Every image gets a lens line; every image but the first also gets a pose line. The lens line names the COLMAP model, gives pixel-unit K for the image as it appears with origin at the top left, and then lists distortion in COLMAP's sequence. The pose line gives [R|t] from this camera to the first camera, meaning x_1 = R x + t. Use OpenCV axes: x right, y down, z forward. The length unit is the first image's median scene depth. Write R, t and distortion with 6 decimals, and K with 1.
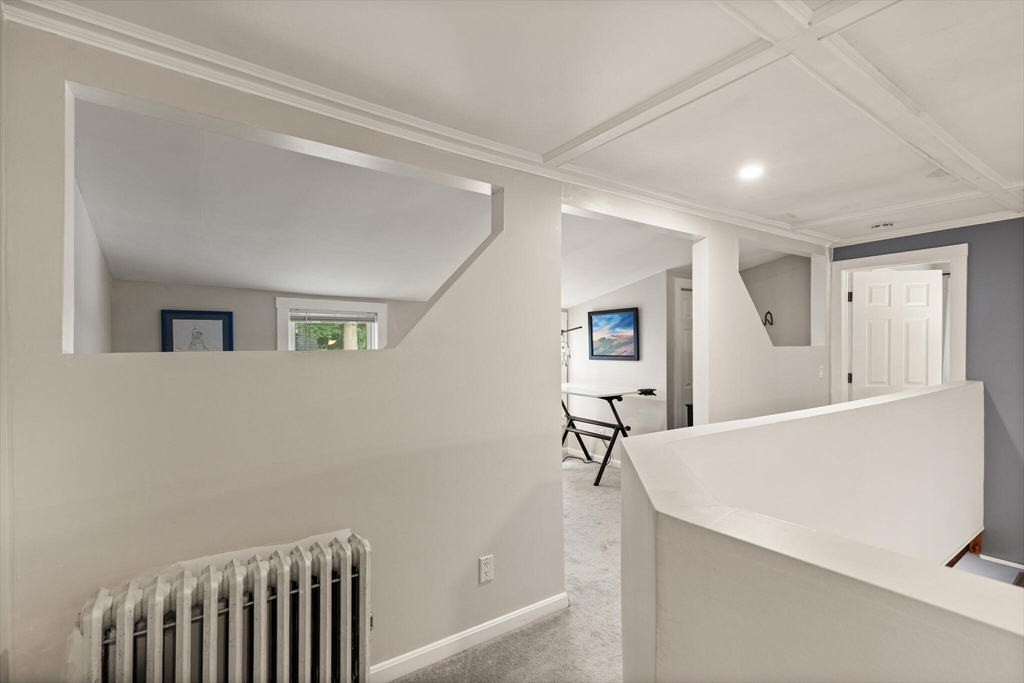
lens RADIAL K [[465.8, 0, 512.9], [0, 465.8, 355.5], [0, 0, 1]] dist [0.007204, 0.000231]
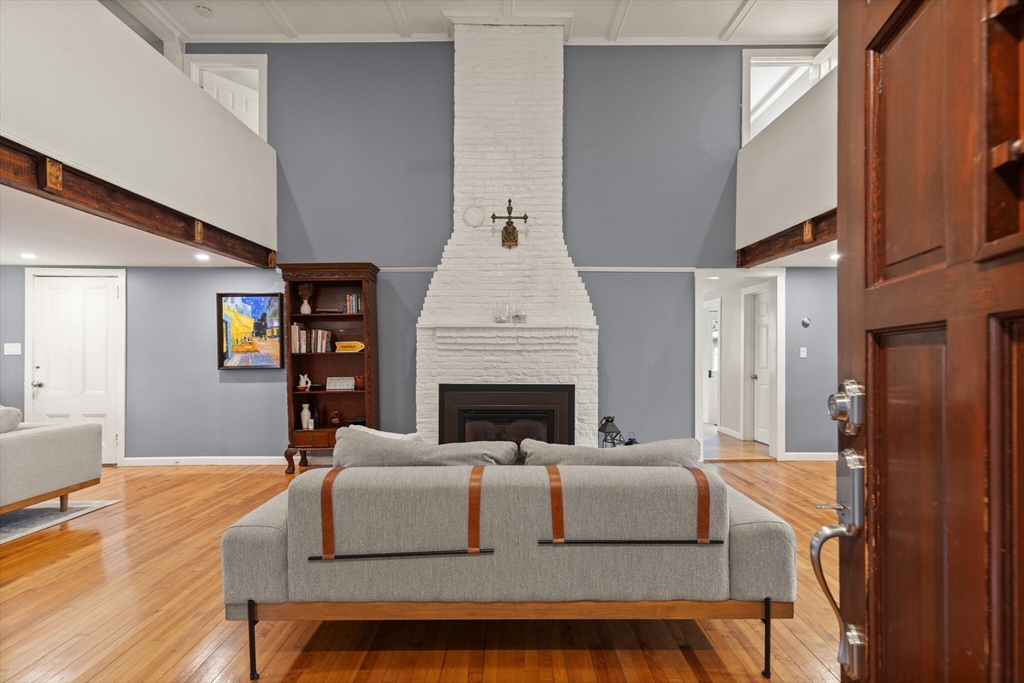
lens RADIAL K [[467.6, 0, 517.9], [0, 467.6, 358.1], [0, 0, 1]] dist [0.009603, -0.000824]
pose [[0.579604, -0.002506, 0.814894, 0.206771], [0.007918, 0.999965, -0.002556, 0.638551], [-0.814860, 0.007934, 0.579604, -0.422534]]
